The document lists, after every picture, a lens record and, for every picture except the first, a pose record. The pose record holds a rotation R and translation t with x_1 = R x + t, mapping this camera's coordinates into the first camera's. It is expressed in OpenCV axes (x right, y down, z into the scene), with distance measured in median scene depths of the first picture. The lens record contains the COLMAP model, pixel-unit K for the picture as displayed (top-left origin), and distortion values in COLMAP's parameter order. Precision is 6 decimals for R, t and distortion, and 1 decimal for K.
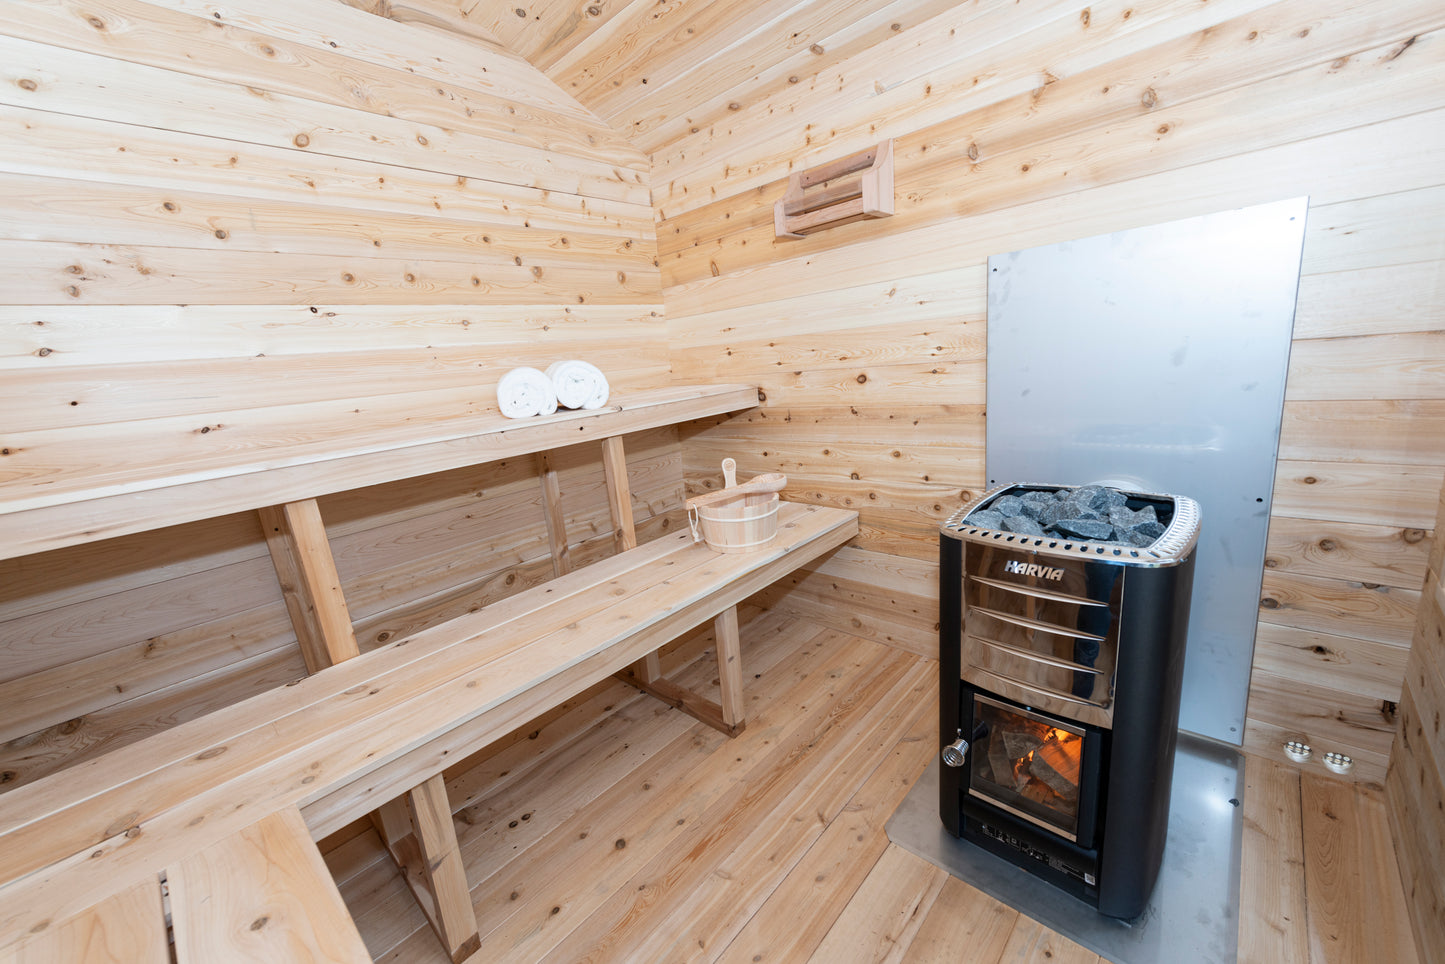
lens RADIAL K [[561.2, 0, 716.8], [0, 561.2, 486.5], [0, 0, 1]] dist [0.013557, -0.004539]
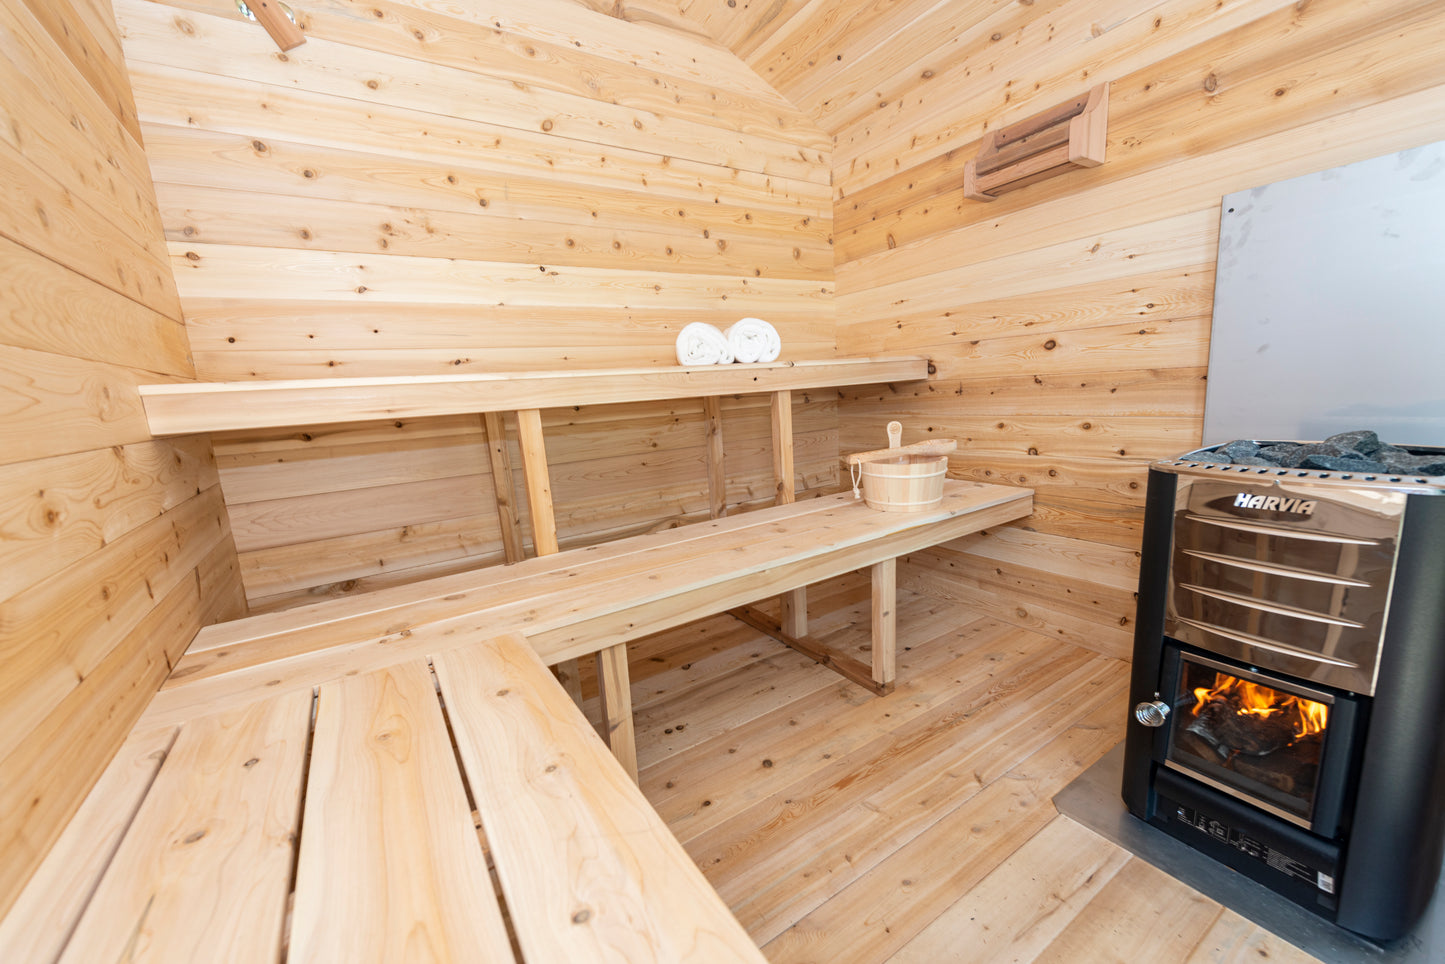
lens RADIAL K [[561.2, 0, 720.7], [0, 561.2, 487.4], [0, 0, 1]] dist [0.013557, -0.004539]
pose [[0.969387, 0.076820, -0.233212, -0.043748], [-0.083644, 0.996305, -0.019500, 0.131558], [0.230852, 0.038410, 0.972230, -0.036709]]
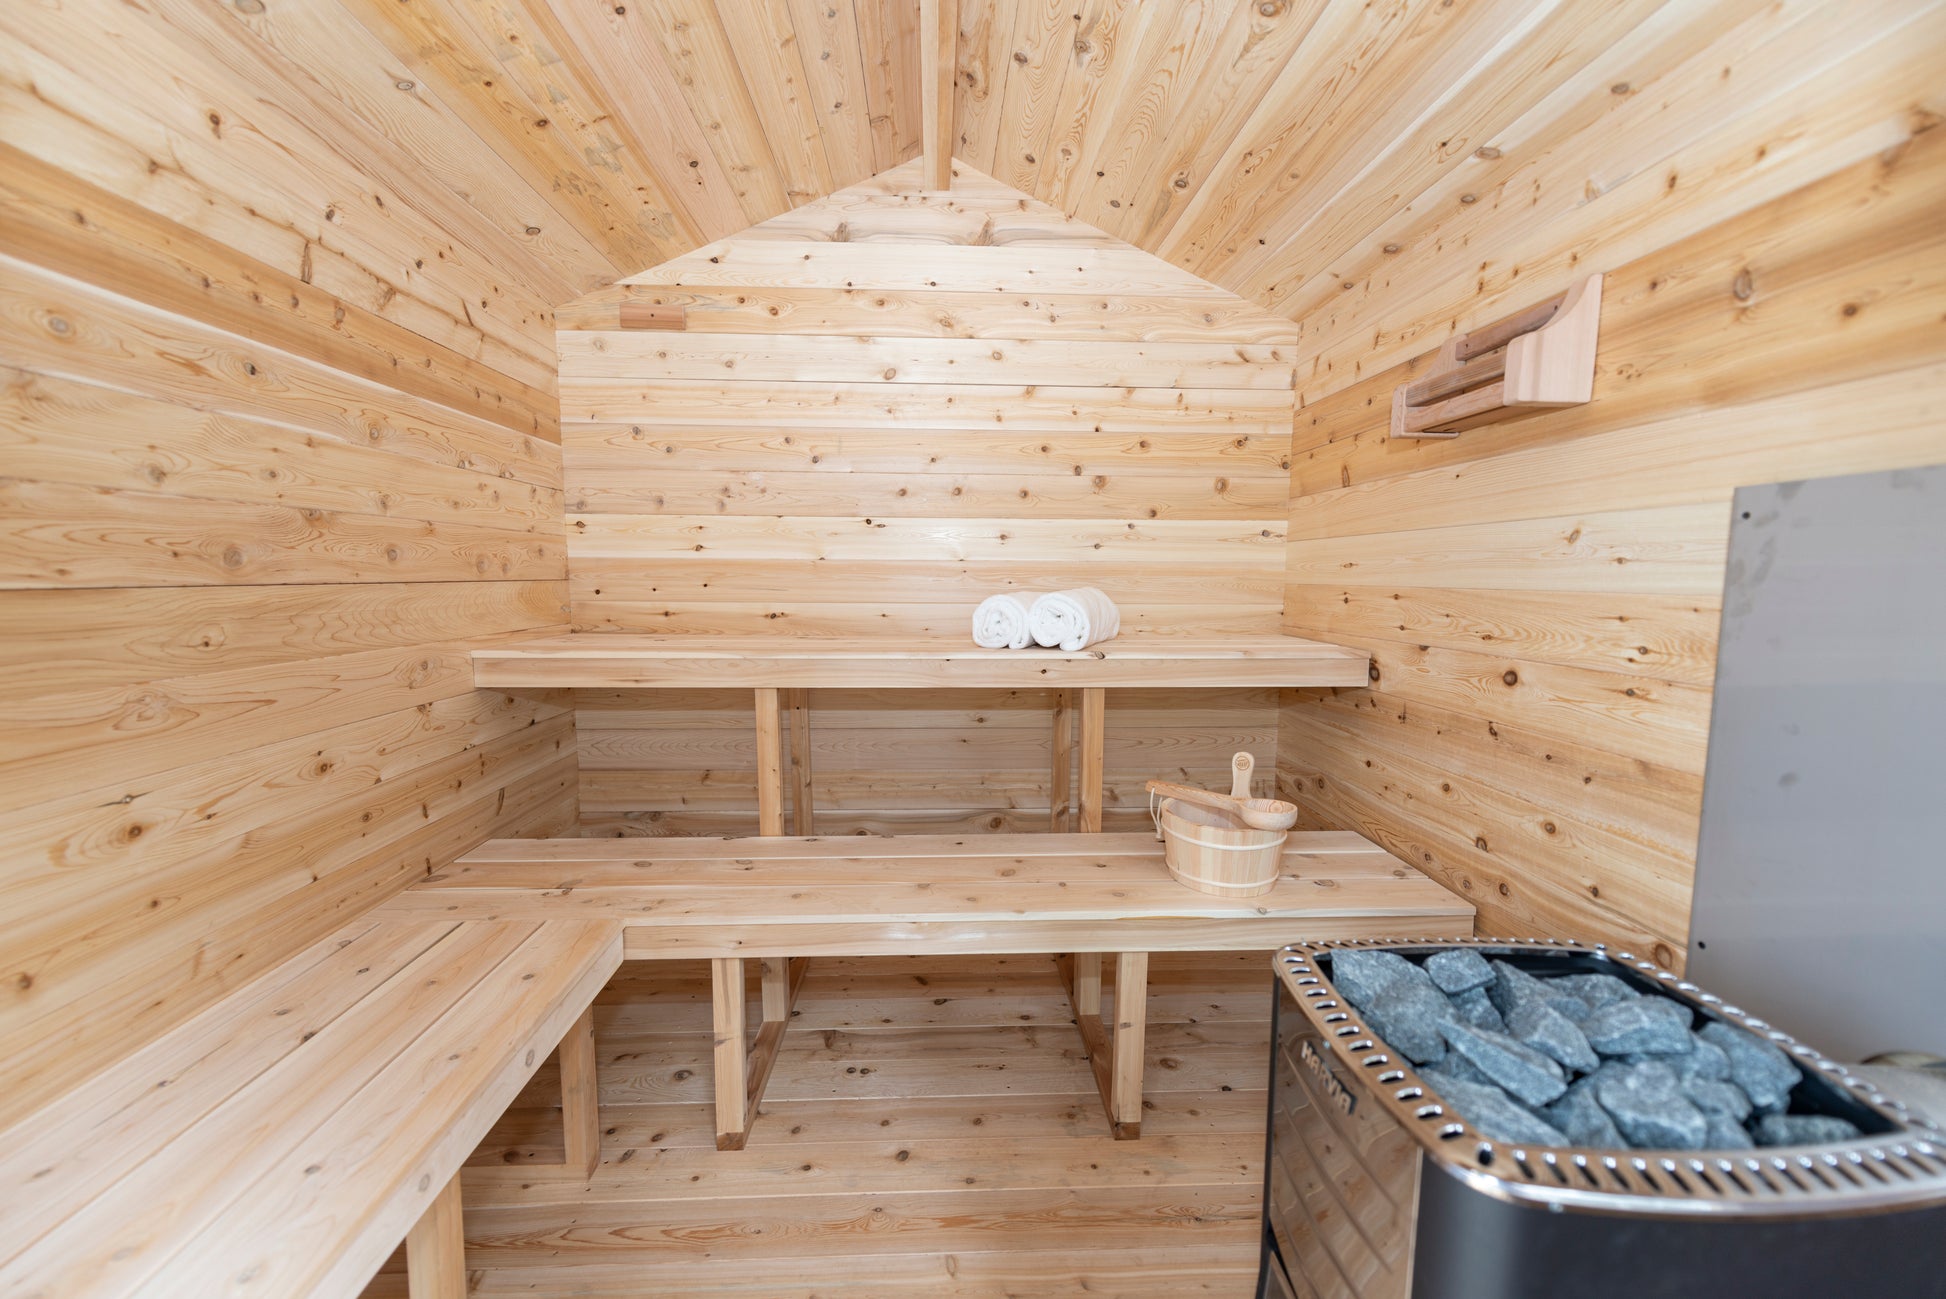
lens RADIAL K [[755.8, 0, 967.5], [0, 755.8, 653.1], [0, 0, 1]] dist [0.013557, -0.004539]
pose [[0.711316, 0.171024, -0.681748, 0.466420], [-0.230167, 0.973143, 0.003974, -0.112610], [0.664118, 0.154089, 0.731576, 0.090433]]
